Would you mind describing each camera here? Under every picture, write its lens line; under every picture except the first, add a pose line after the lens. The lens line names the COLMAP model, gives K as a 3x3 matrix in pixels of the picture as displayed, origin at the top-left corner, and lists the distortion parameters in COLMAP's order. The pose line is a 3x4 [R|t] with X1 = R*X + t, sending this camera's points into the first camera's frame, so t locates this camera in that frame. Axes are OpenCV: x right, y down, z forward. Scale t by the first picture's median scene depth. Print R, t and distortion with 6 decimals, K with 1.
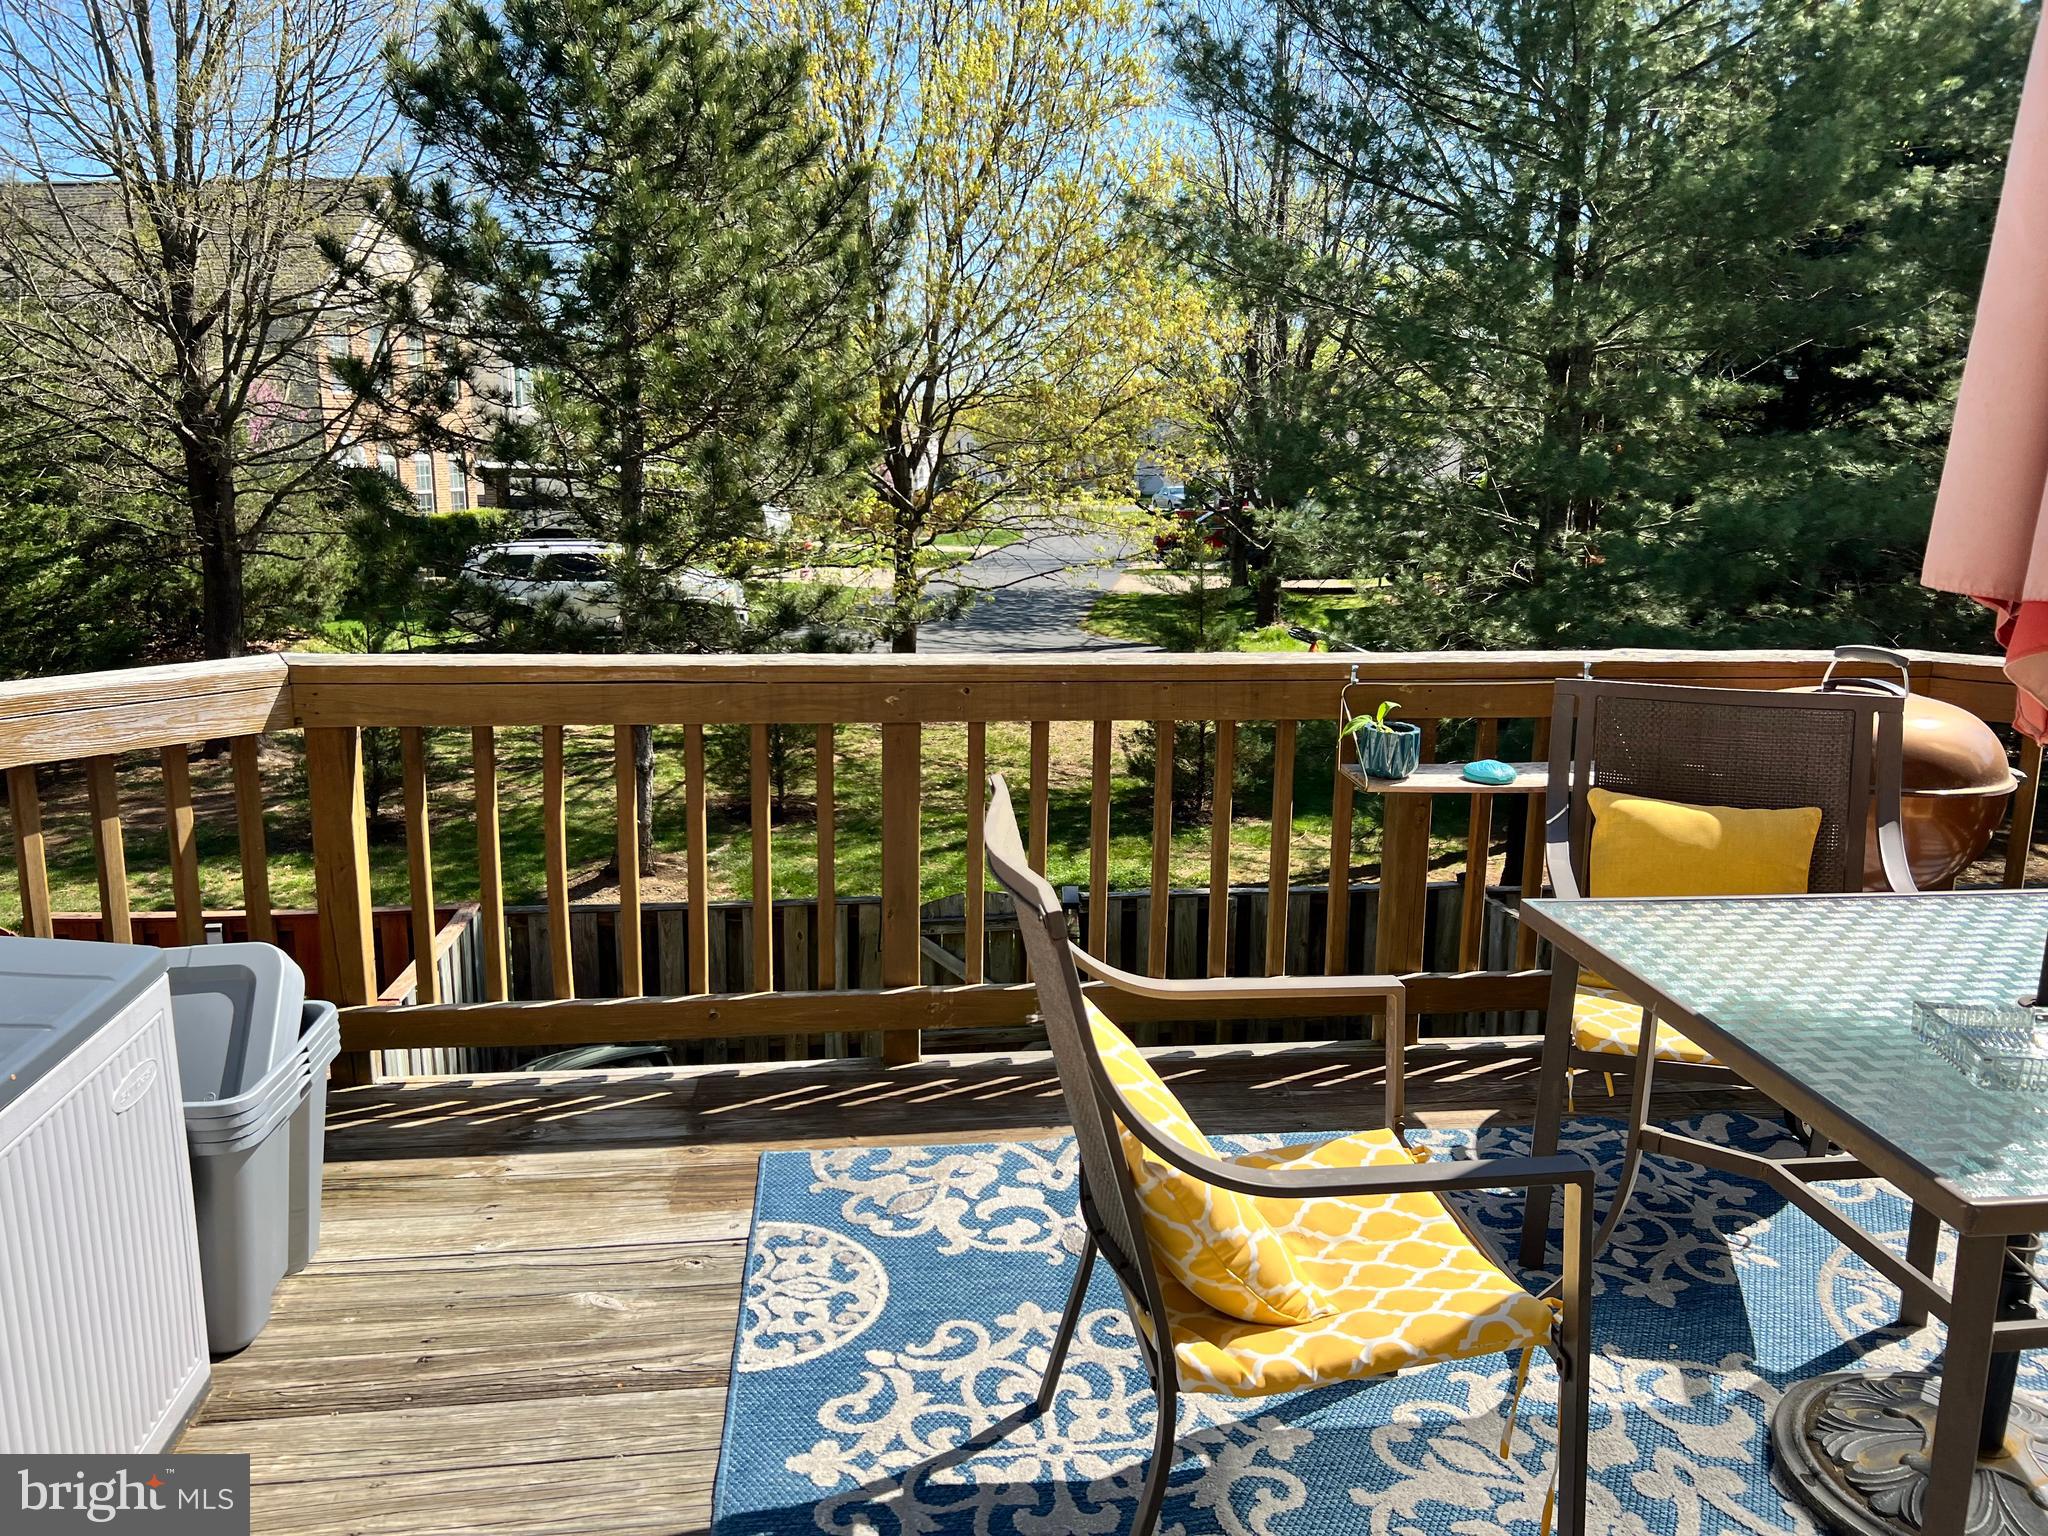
lens RADIAL K [[1559.4, 0, 1024.0], [0, 1559.4, 768.0], [0, 0, 1]] dist [0.044365, -0.040836]
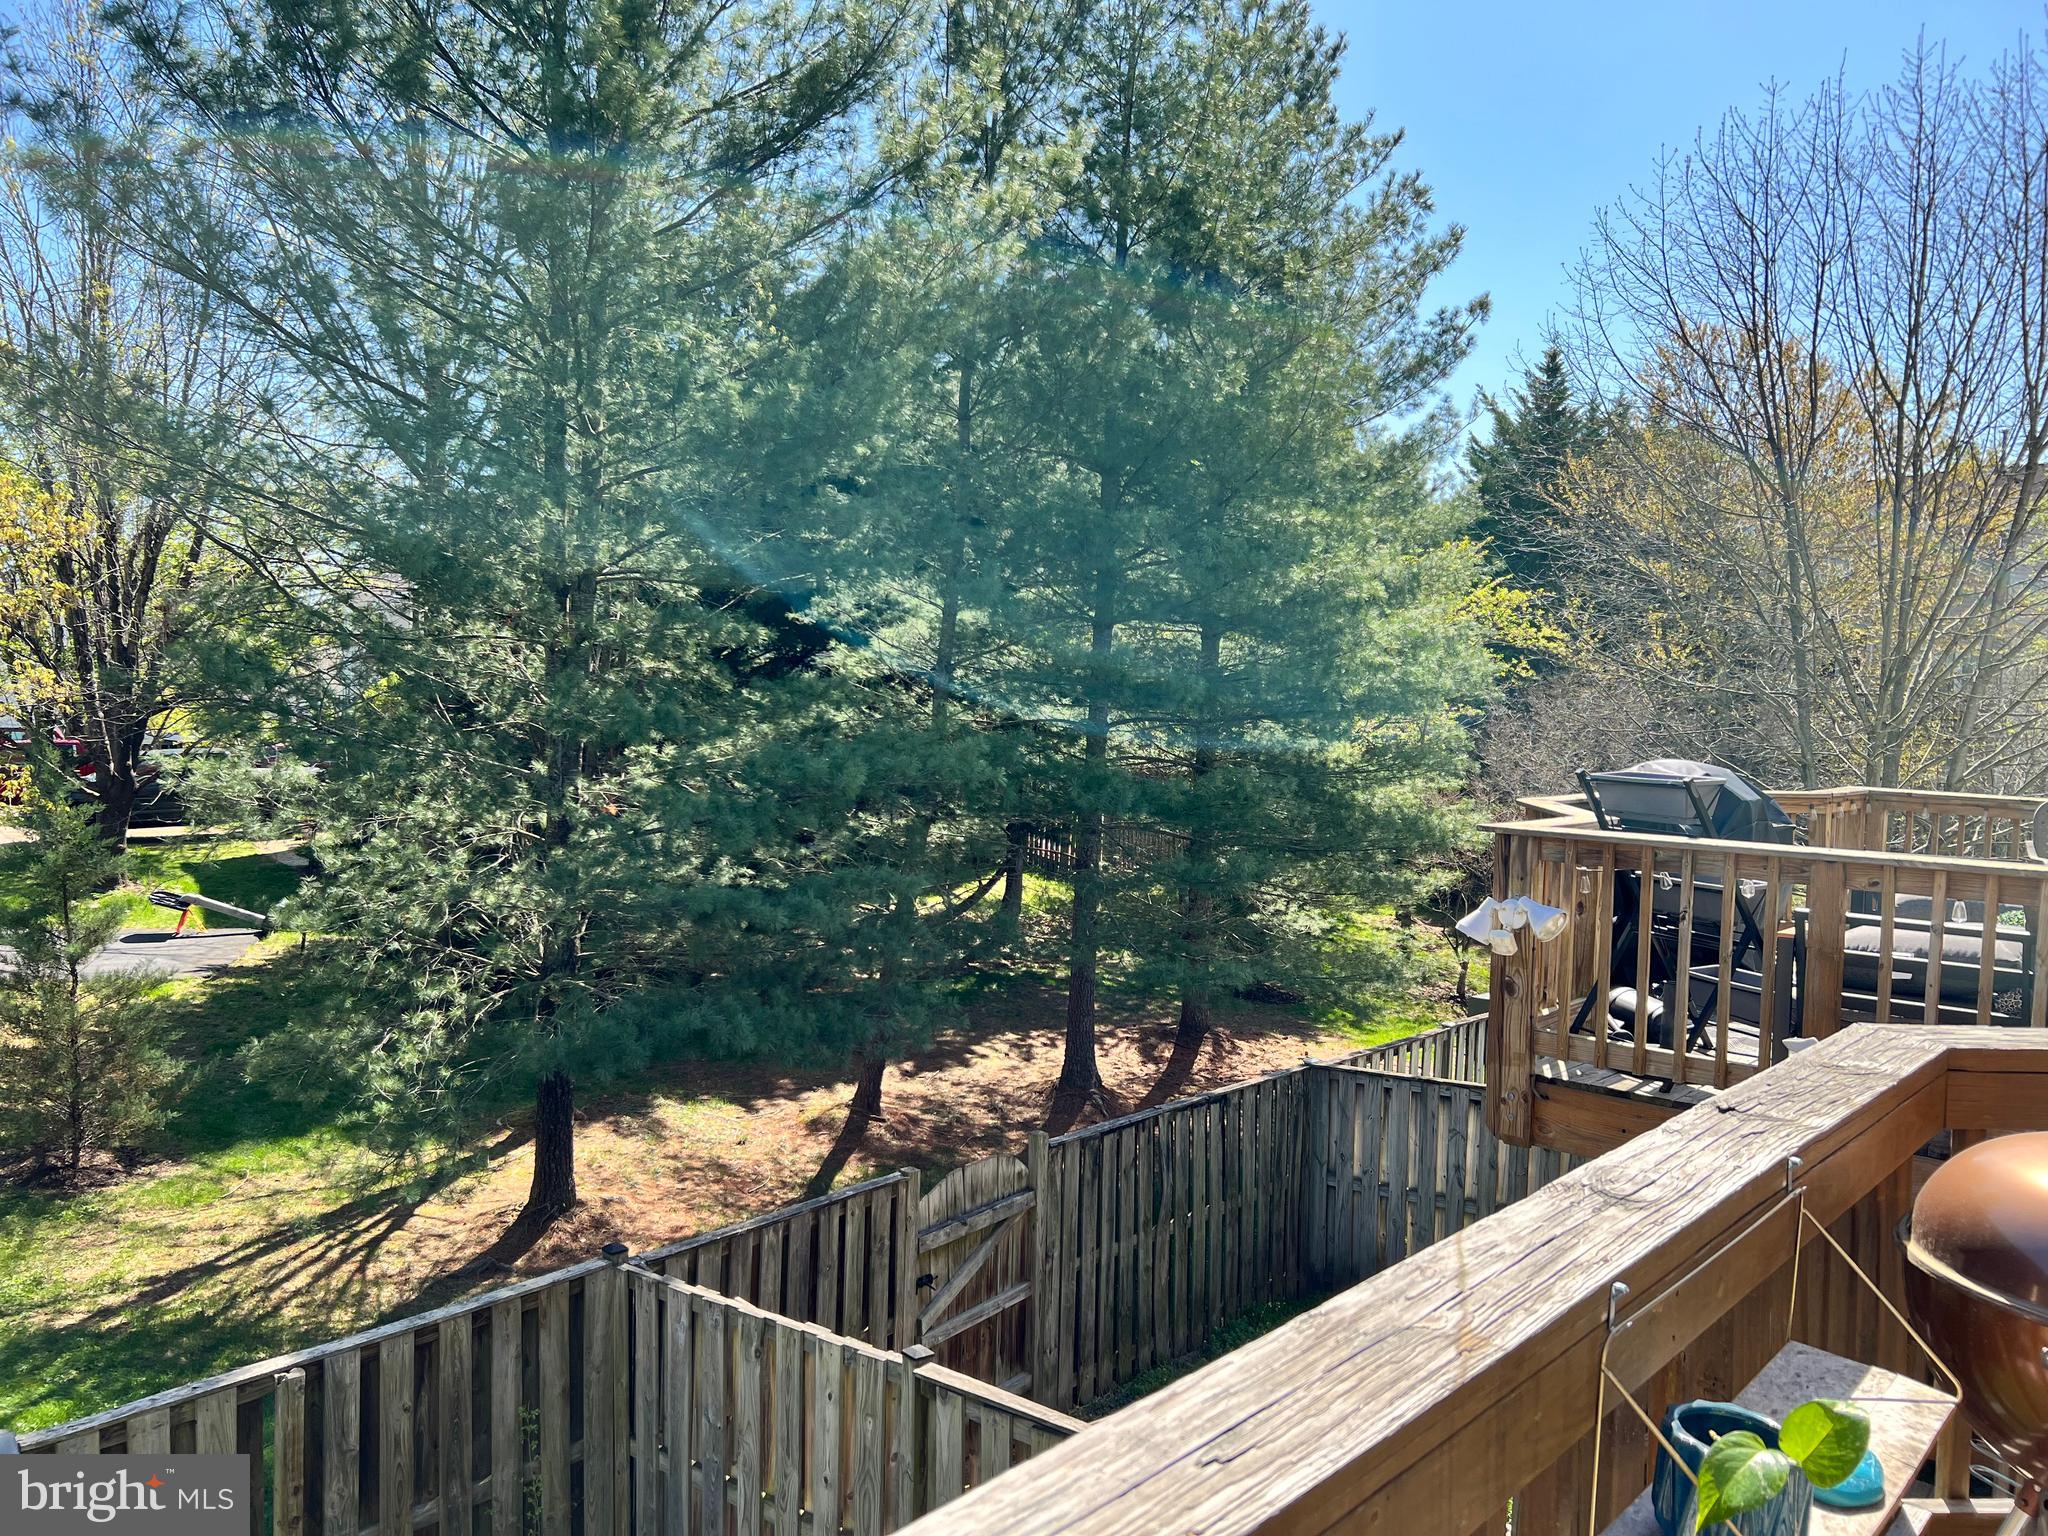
lens RADIAL K [[1530.8, 0, 1009.5], [0, 1530.8, 775.5], [0, 0, 1]] dist [0.051141, -0.054535]
pose [[0.755399, -0.028748, 0.654634, -0.037897], [0.118511, 0.988556, -0.093341, -0.049272], [-0.644459, 0.148091, 0.750161, 0.223326]]
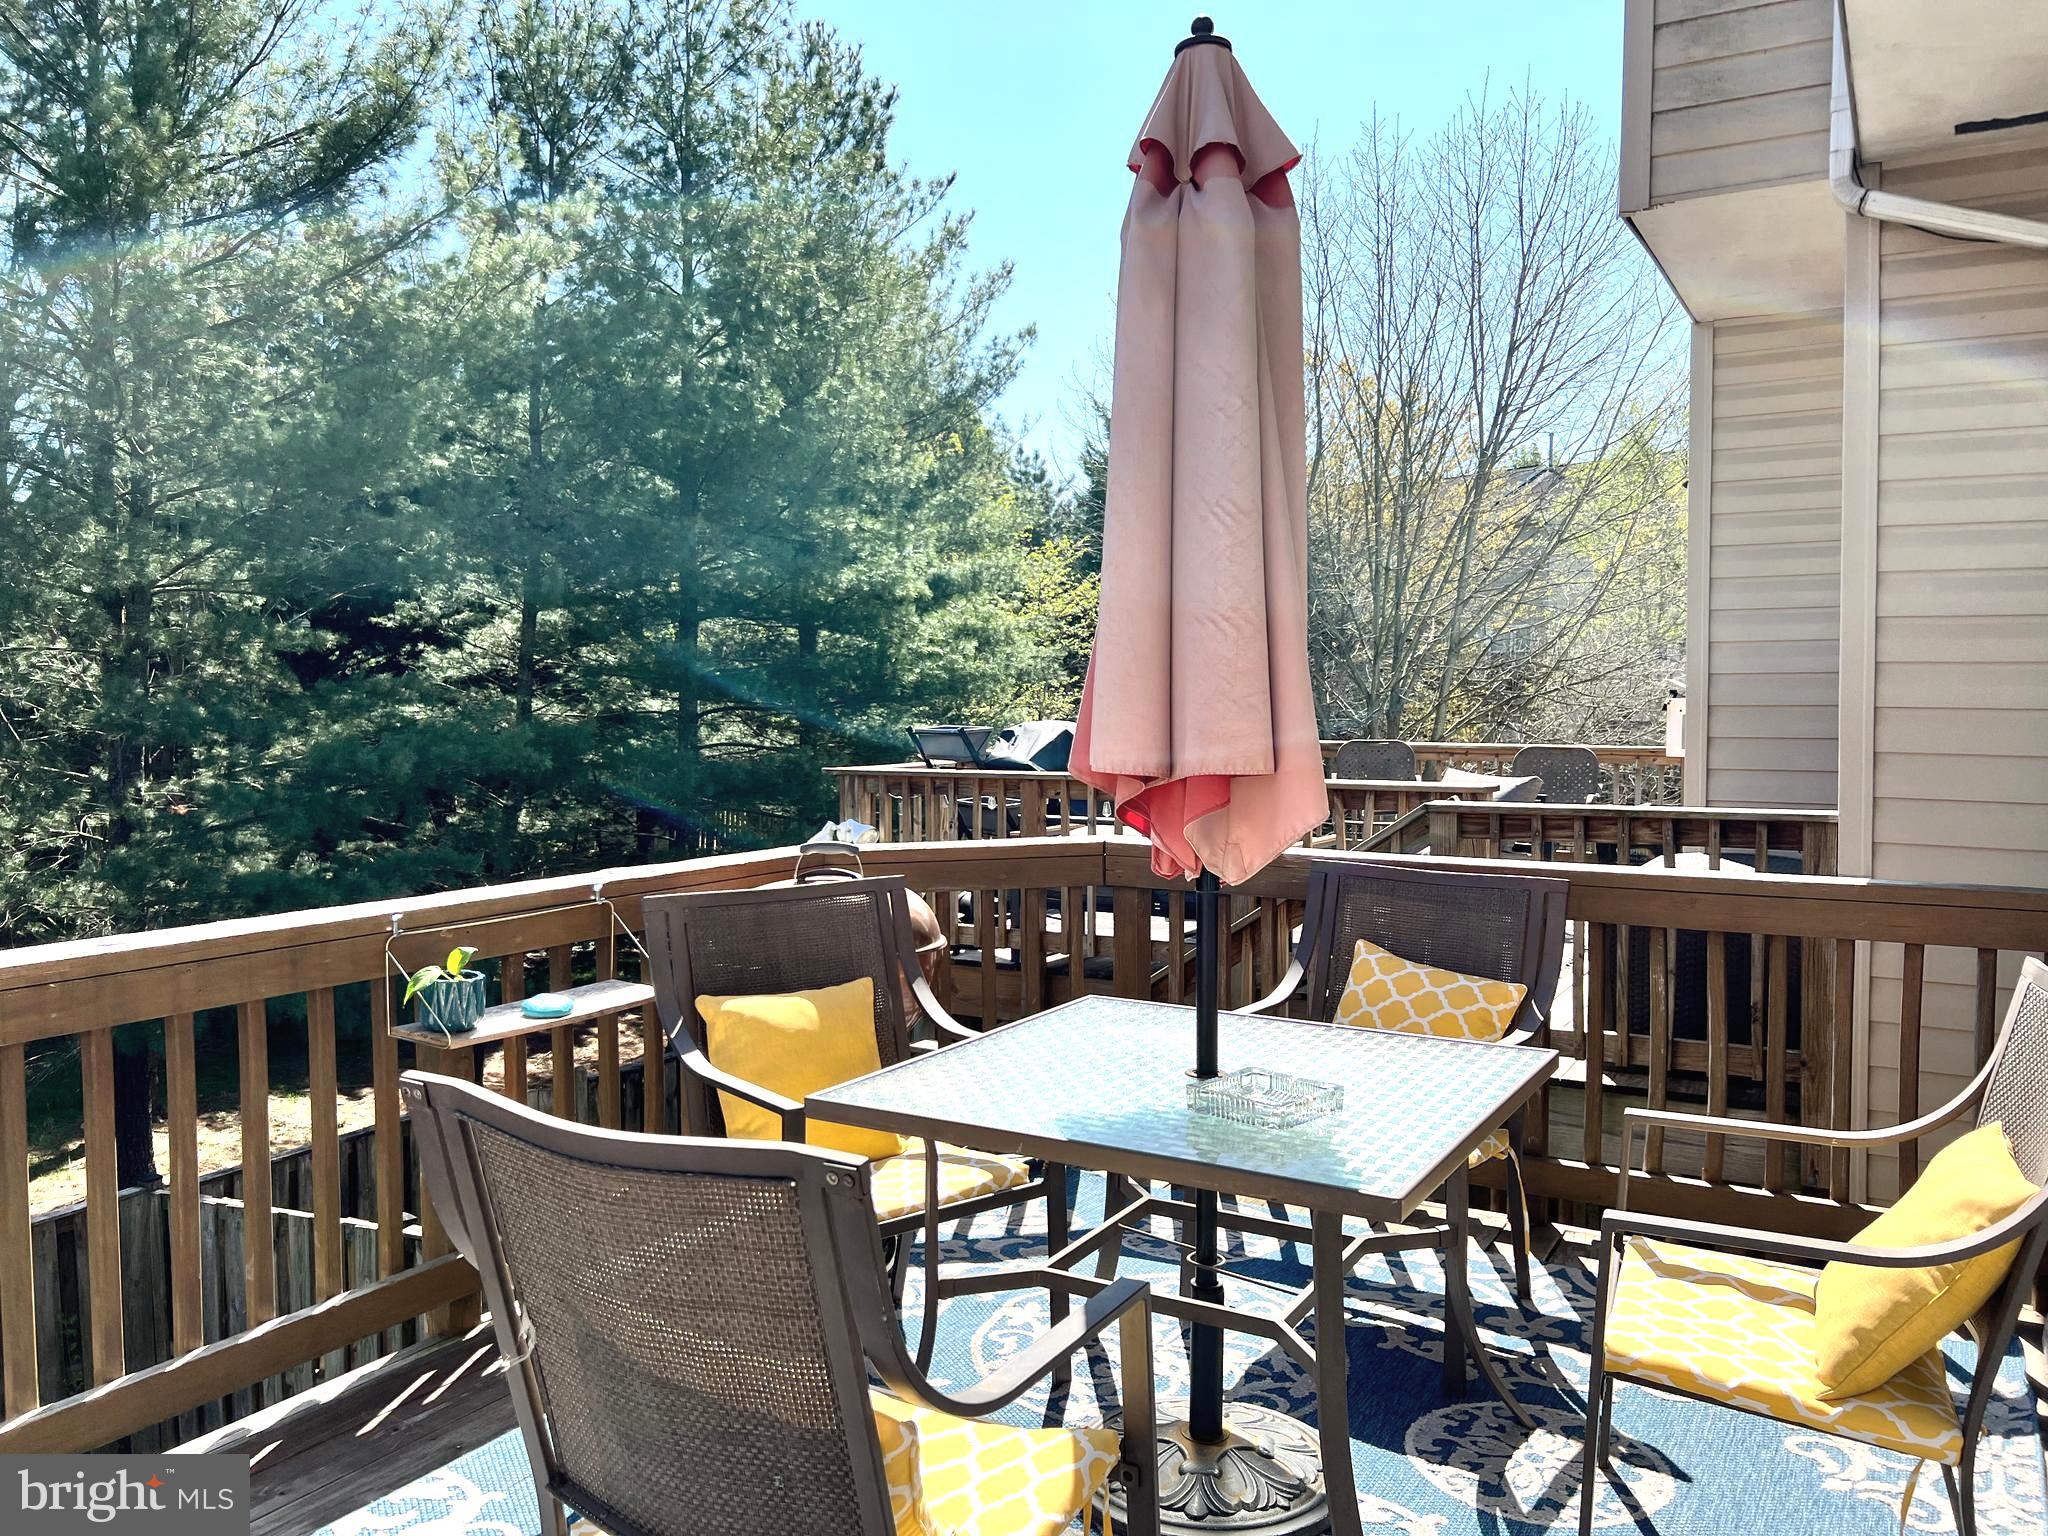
lens RADIAL K [[1559.4, 0, 1024.0], [0, 1559.4, 768.0], [0, 0, 1]] dist [0.044365, -0.040836]
pose [[0.612706, -0.054102, 0.788457, -0.071359], [0.174585, 0.982273, -0.068268, -0.006302], [-0.770786, 0.179481, 0.611290, 0.041184]]
